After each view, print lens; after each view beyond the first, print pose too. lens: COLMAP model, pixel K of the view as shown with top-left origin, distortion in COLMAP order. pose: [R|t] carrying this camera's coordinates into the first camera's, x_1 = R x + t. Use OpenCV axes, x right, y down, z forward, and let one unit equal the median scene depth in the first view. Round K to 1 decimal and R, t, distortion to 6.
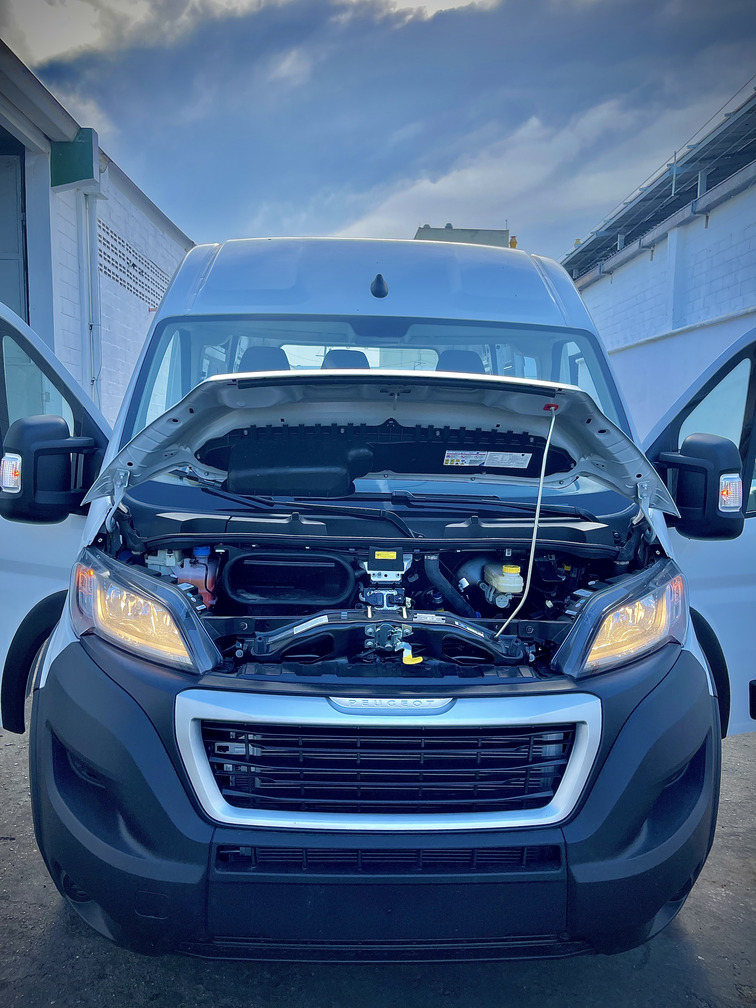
lens RADIAL K [[762.3, 0, 378.0], [0, 762.3, 504.0], [0, 0, 1]] dist [0.075071, -0.089738]
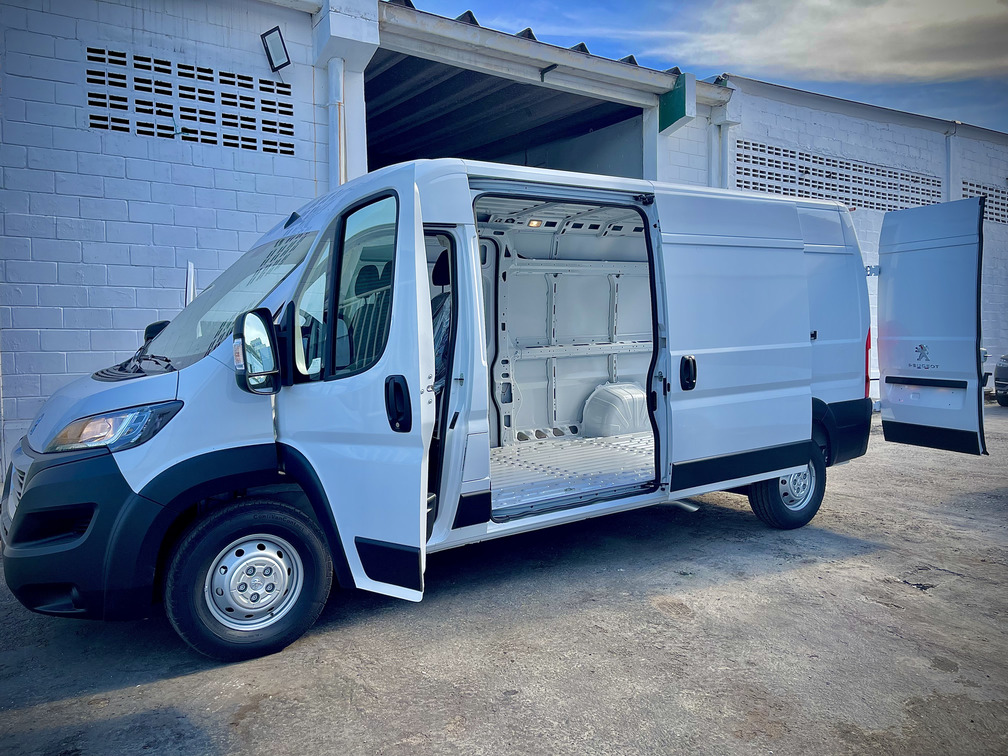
lens RADIAL K [[760.9, 0, 507.8], [0, 760.9, 378.8], [0, 0, 1]] dist [0.078353, -0.090715]
pose [[0.526250, 0.022060, -0.850044, 1.911254], [-0.068518, 0.997513, -0.016532, 0.033012], [0.847565, 0.066943, 0.526453, 0.789382]]
